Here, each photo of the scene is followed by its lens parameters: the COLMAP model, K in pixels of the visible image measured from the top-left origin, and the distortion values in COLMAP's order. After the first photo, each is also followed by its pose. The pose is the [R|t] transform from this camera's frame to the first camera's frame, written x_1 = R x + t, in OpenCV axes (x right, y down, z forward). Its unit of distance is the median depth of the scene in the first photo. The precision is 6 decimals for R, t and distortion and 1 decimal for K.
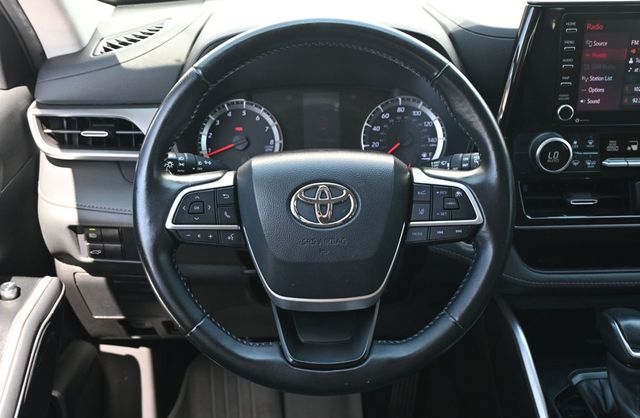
lens RADIAL K [[685.9, 0, 321.2], [0, 685.9, 208.8], [0, 0, 1]] dist [-0.000038, 0.000000]
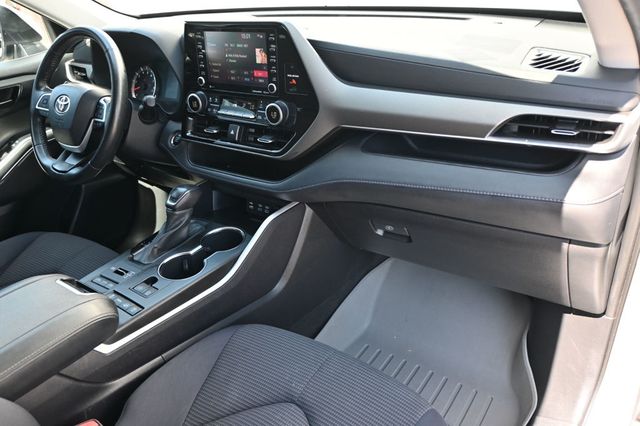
lens RADIAL K [[492.9, 0, 323.3], [0, 492.9, 217.1], [0, 0, 1]] dist [0.002328, -0.003467]
pose [[0.803452, 0.237135, -0.546106, 1.440733], [-0.187591, 0.971366, 0.145803, -0.036544], [0.565044, -0.014701, 0.824930, 0.057625]]
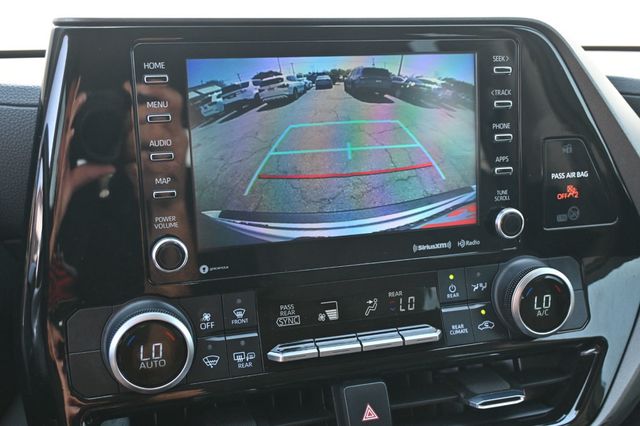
lens RADIAL K [[721.5, 0, 317.1], [0, 721.5, 217.0], [0, 0, 1]] dist [-0.002828, 0.000000]
pose [[0.963597, -0.061892, 0.260097, 0.321887], [0.113282, 0.975709, -0.187508, -0.062915], [-0.242173, 0.210147, 0.947201, 0.509158]]
